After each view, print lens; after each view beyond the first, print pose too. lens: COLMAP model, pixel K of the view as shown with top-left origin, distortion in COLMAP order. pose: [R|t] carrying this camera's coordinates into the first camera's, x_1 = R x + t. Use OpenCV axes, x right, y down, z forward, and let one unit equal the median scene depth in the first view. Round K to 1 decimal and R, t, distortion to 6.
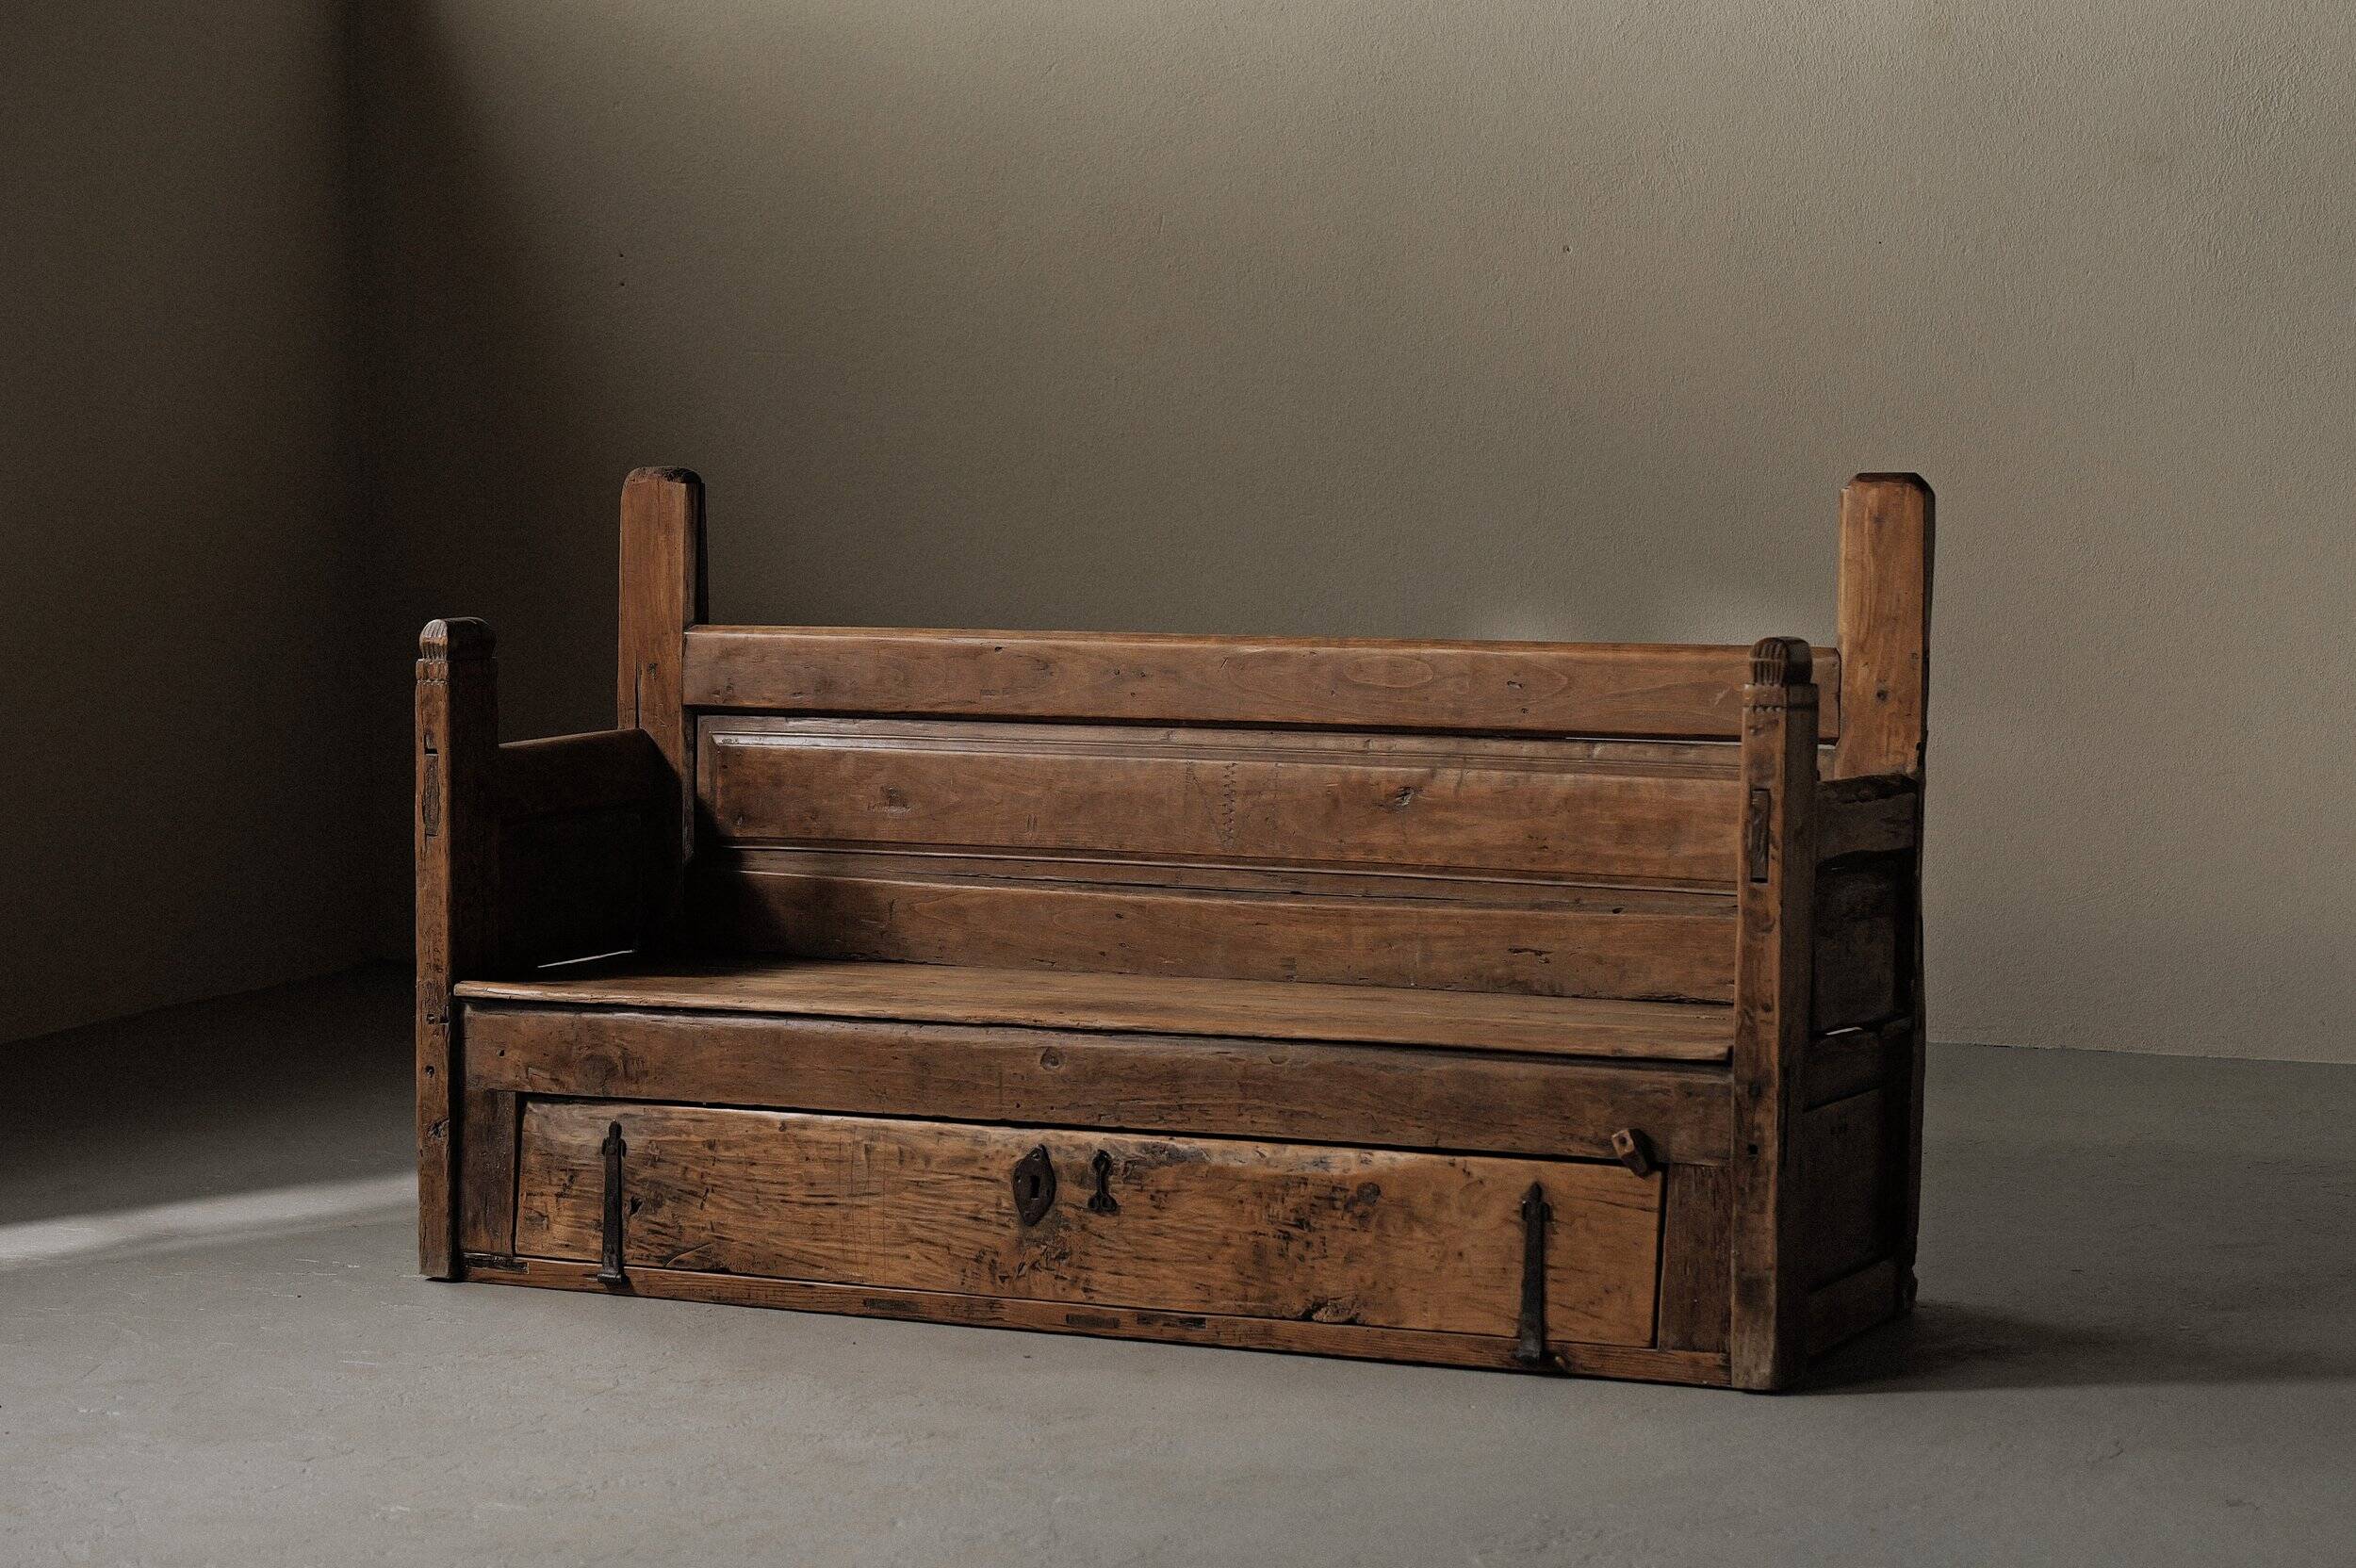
lens RADIAL K [[4933.3, 0, 1066.7], [0, 4933.3, 788.9], [0, 0, 1]] dist [-0.100038, -0.051300]
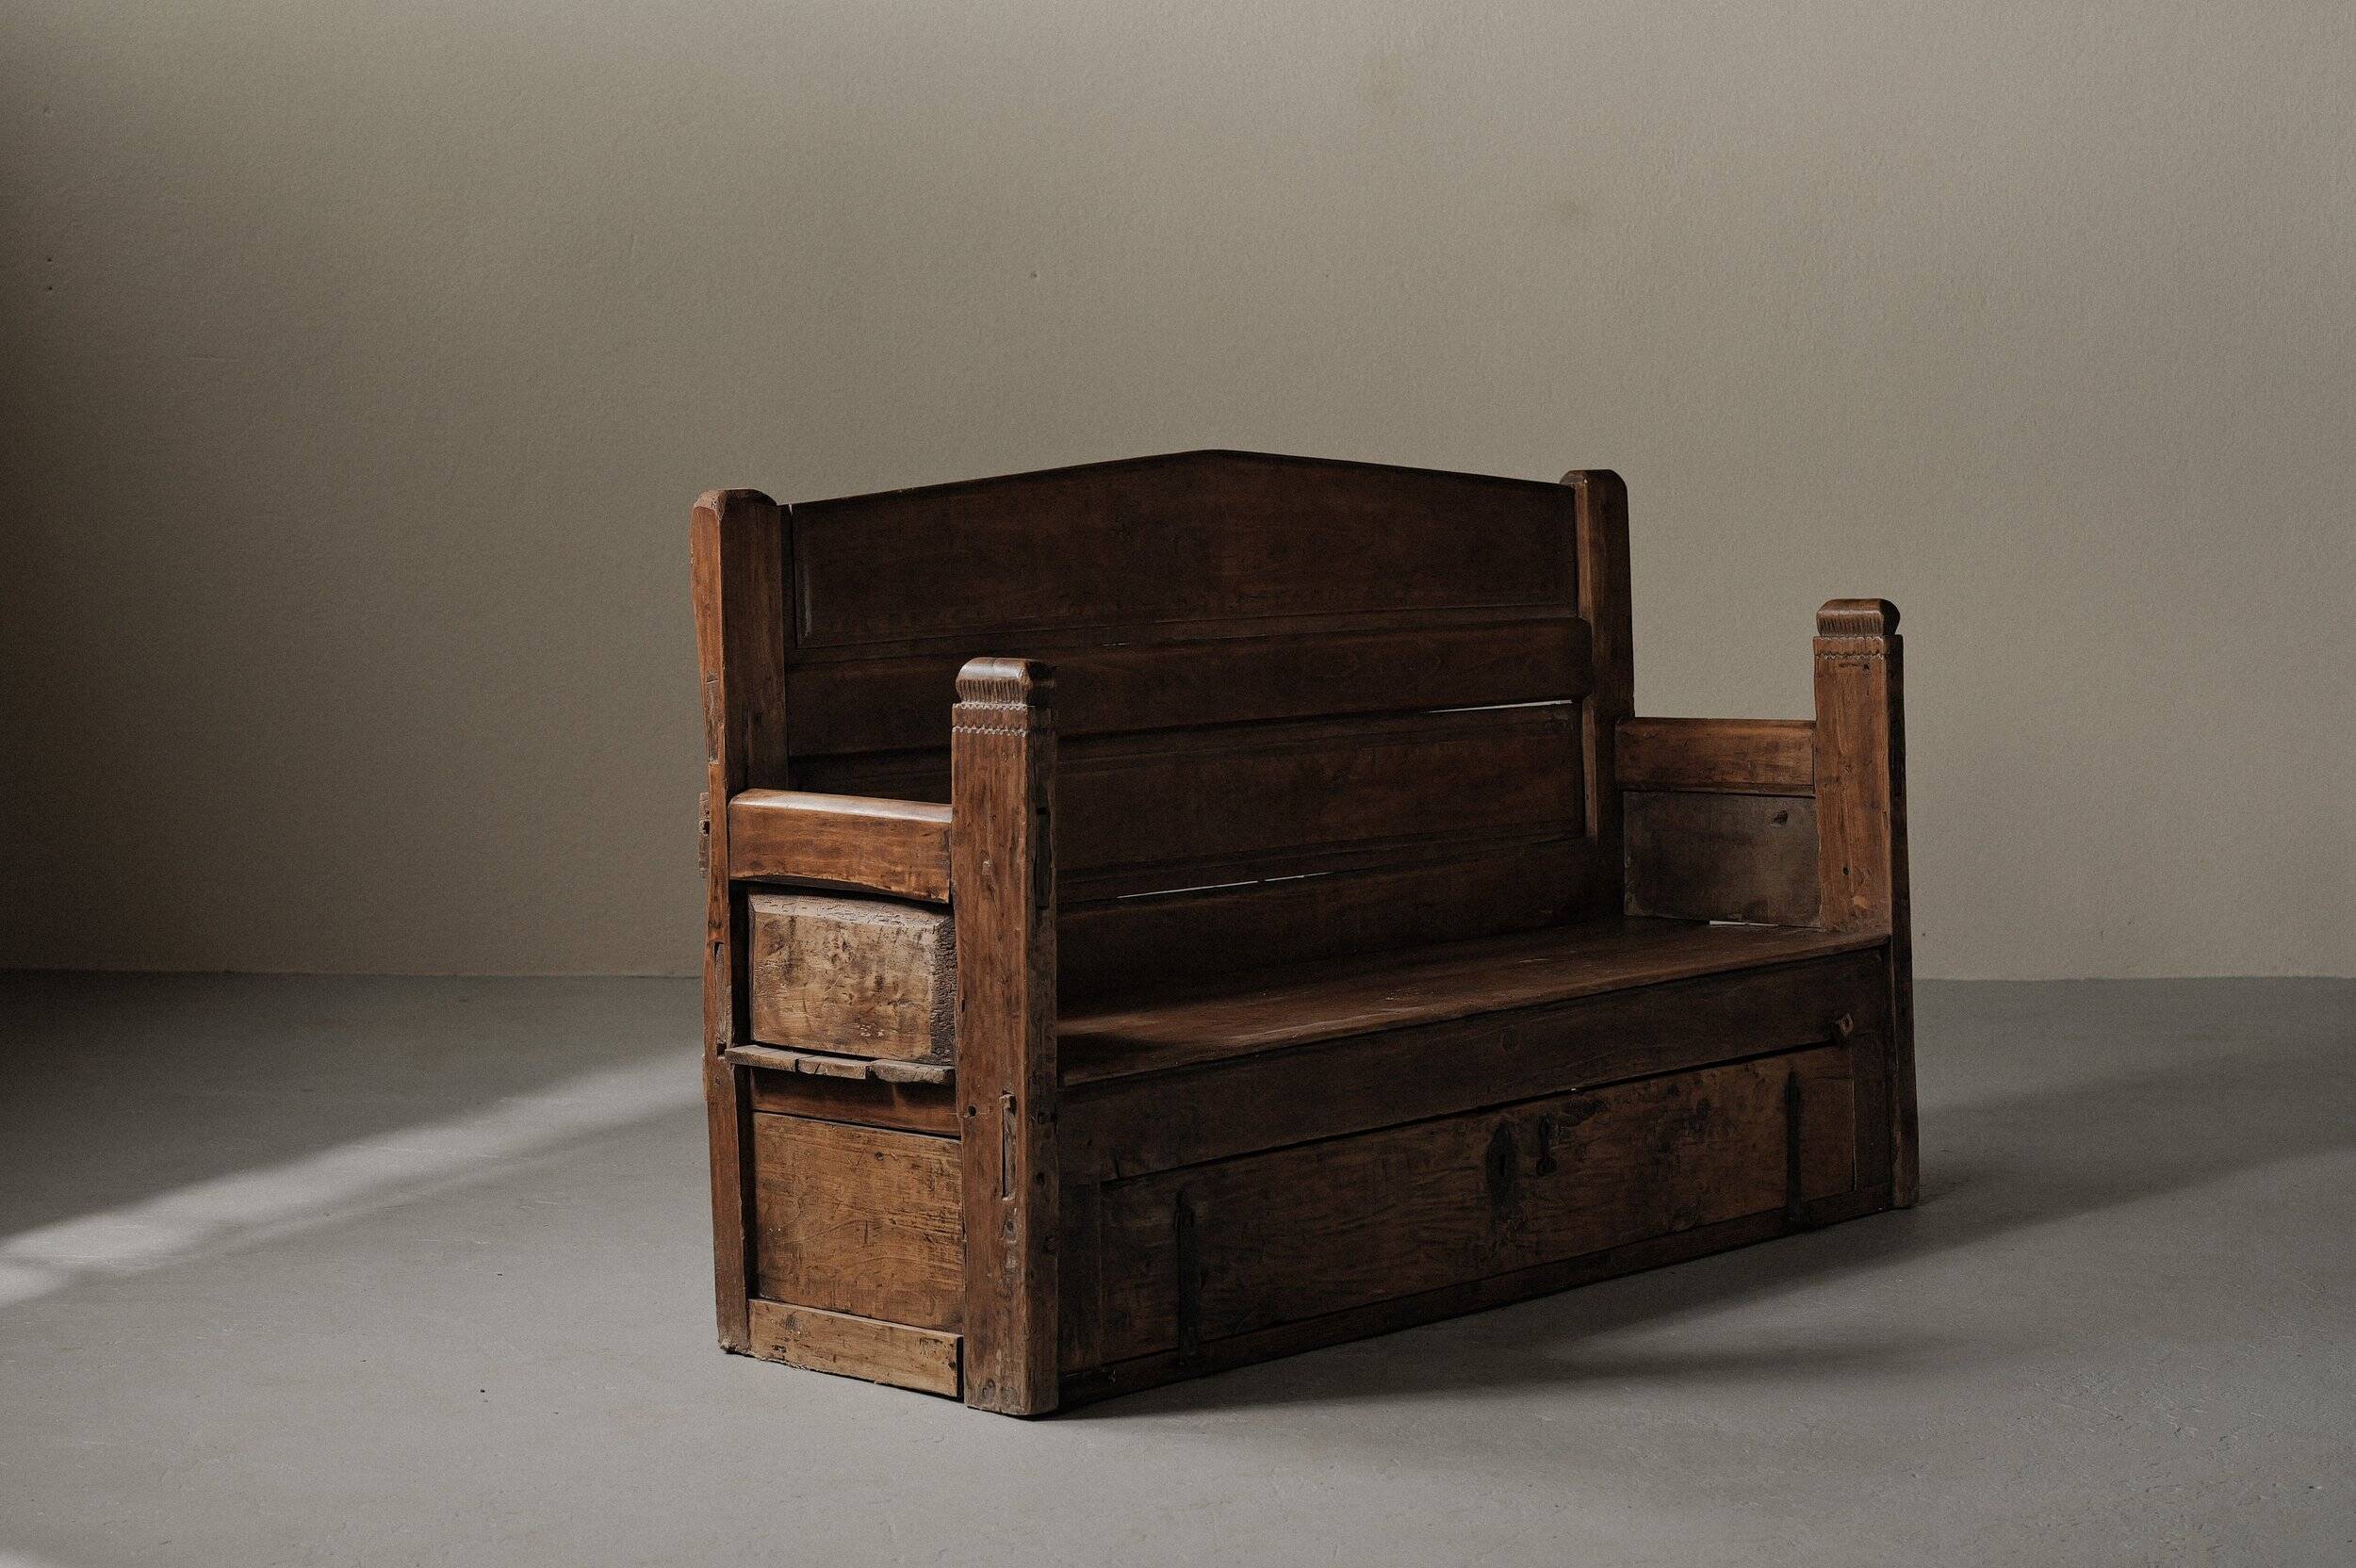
lens RADIAL K [[4933.3, 0, 1066.7], [0, 4933.3, 788.9], [0, 0, 1]] dist [-0.100038, -0.051300]
pose [[0.274012, -0.075778, 0.958736, -1.006519], [0.081098, 0.995161, 0.055479, -0.062524], [-0.958301, 0.062550, 0.278831, 0.780368]]
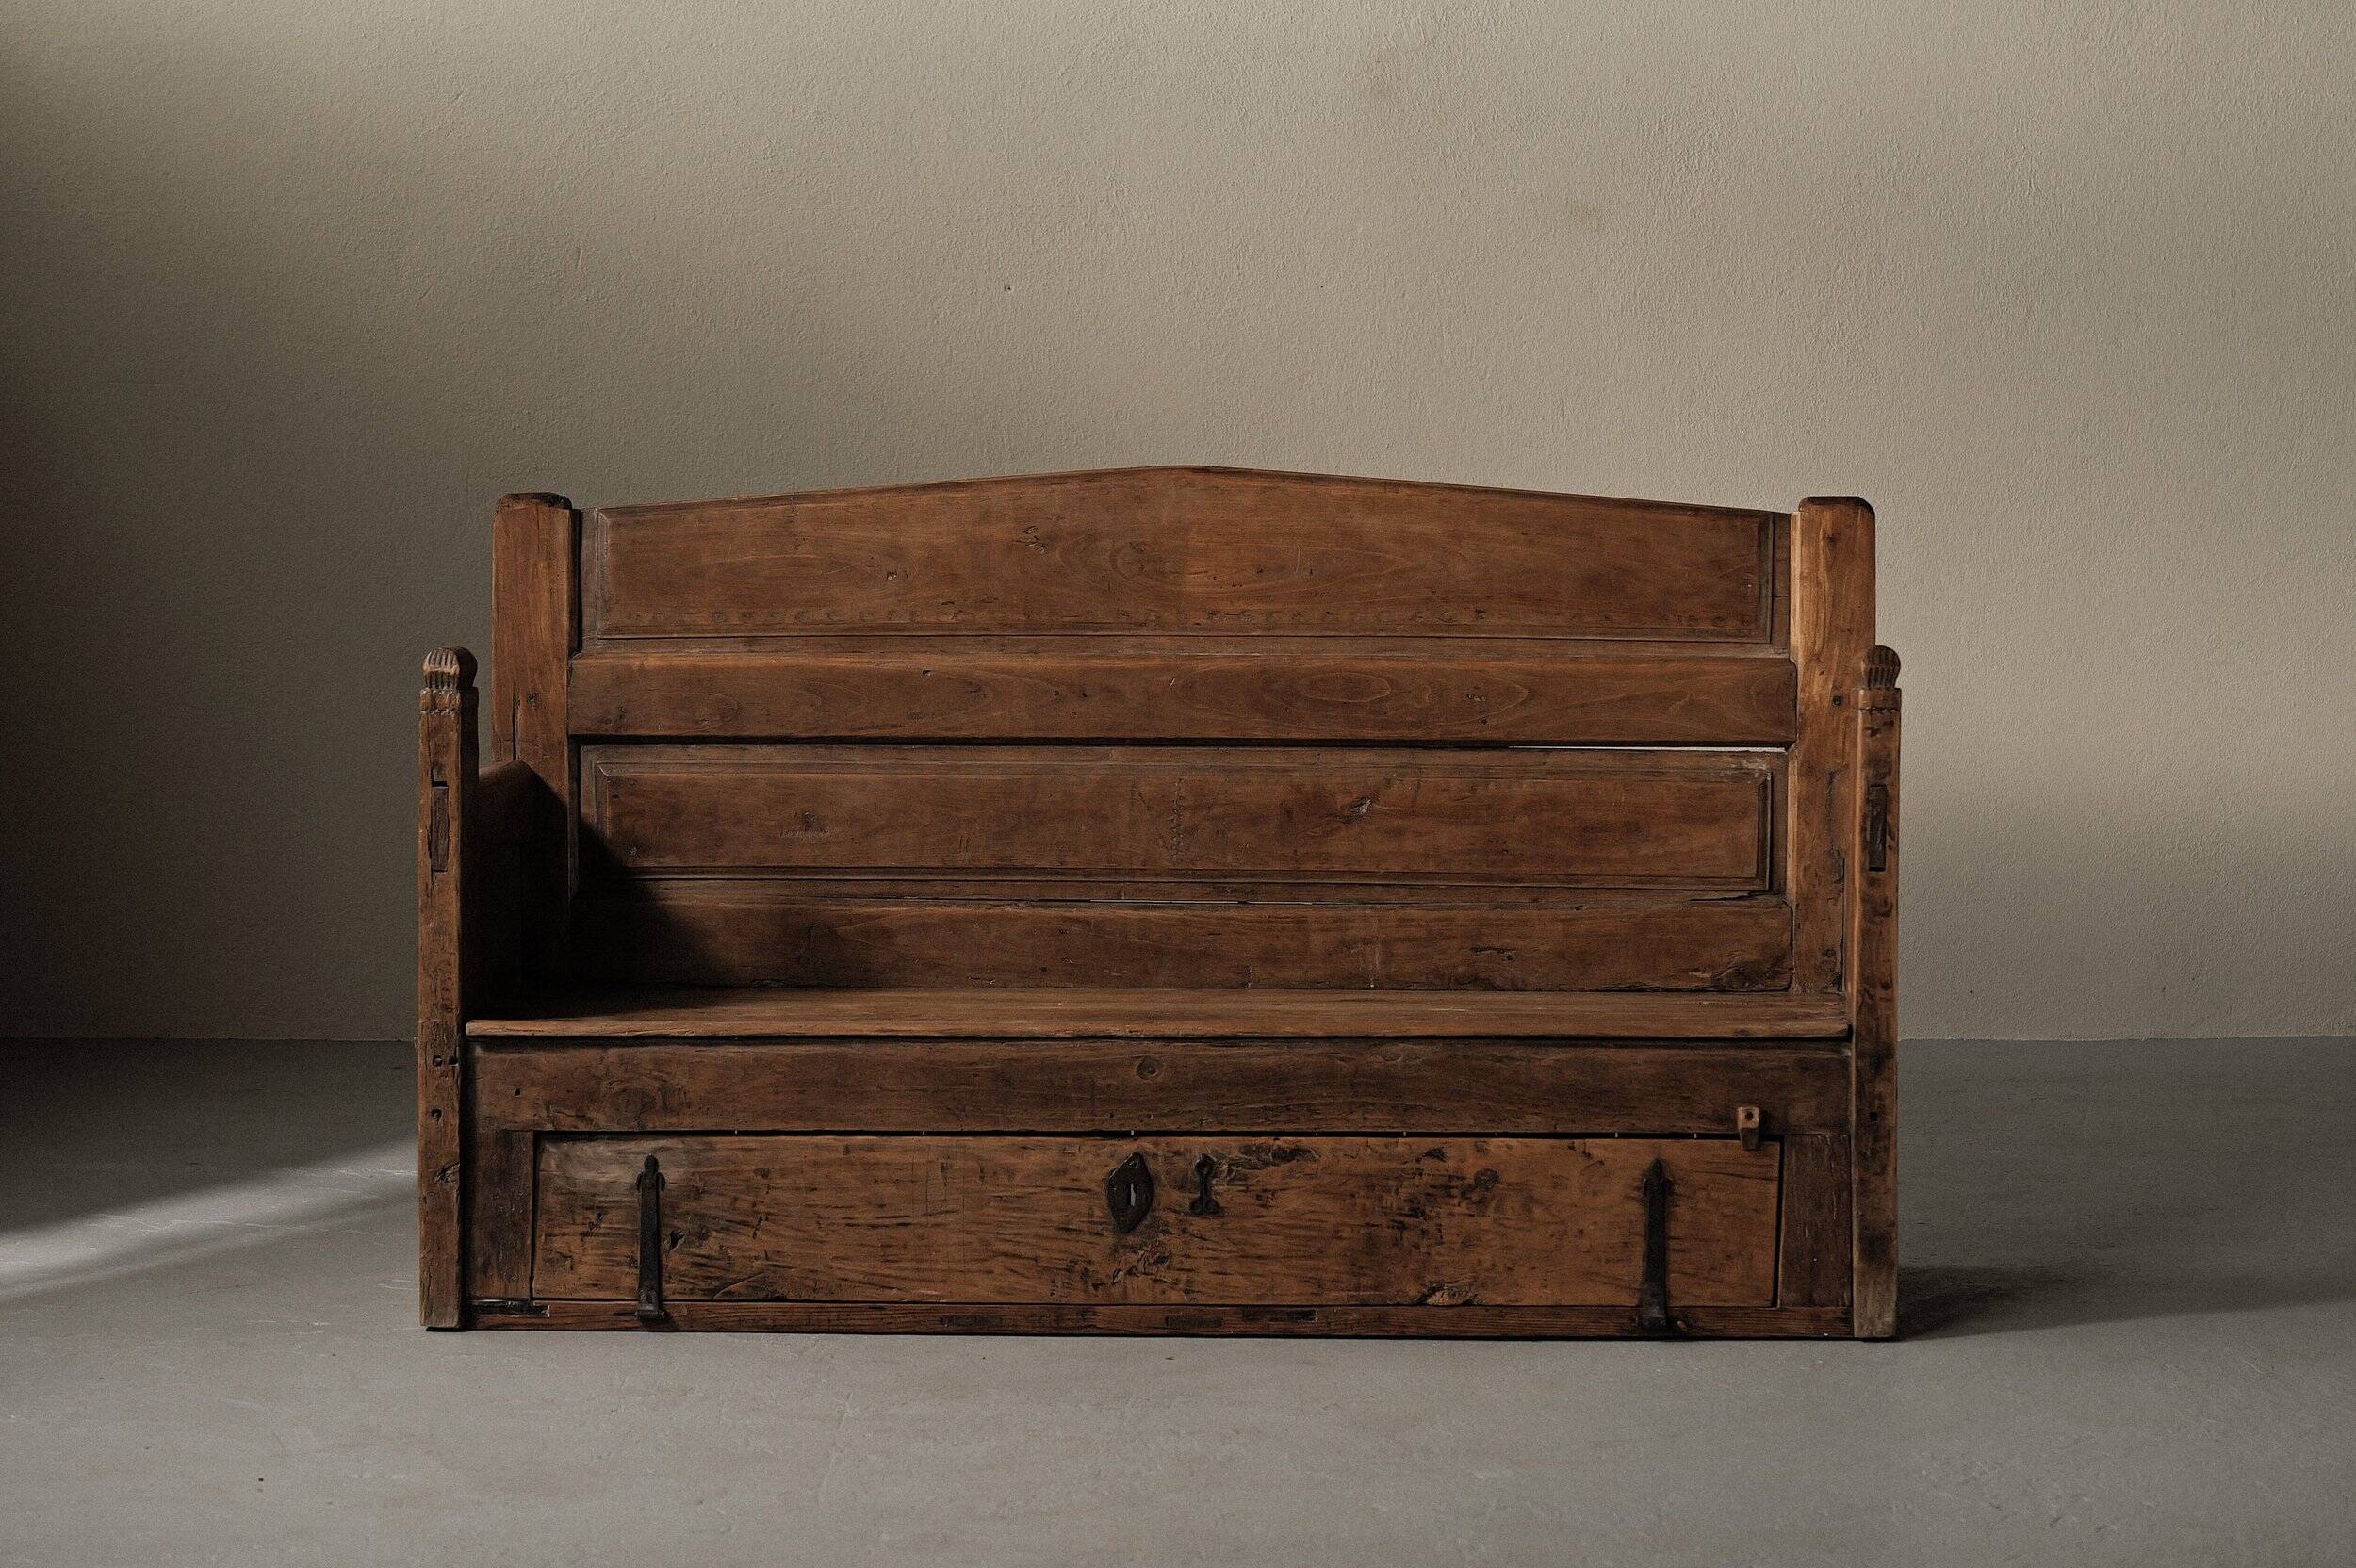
lens RADIAL K [[4933.3, 0, 1066.7], [0, 4933.3, 788.9], [0, 0, 1]] dist [-0.100038, -0.051300]
pose [[0.920837, -0.022172, 0.389317, -0.408250], [0.026199, 0.999644, -0.005038, 0.001476], [-0.389067, 0.014839, 0.921090, 0.061332]]
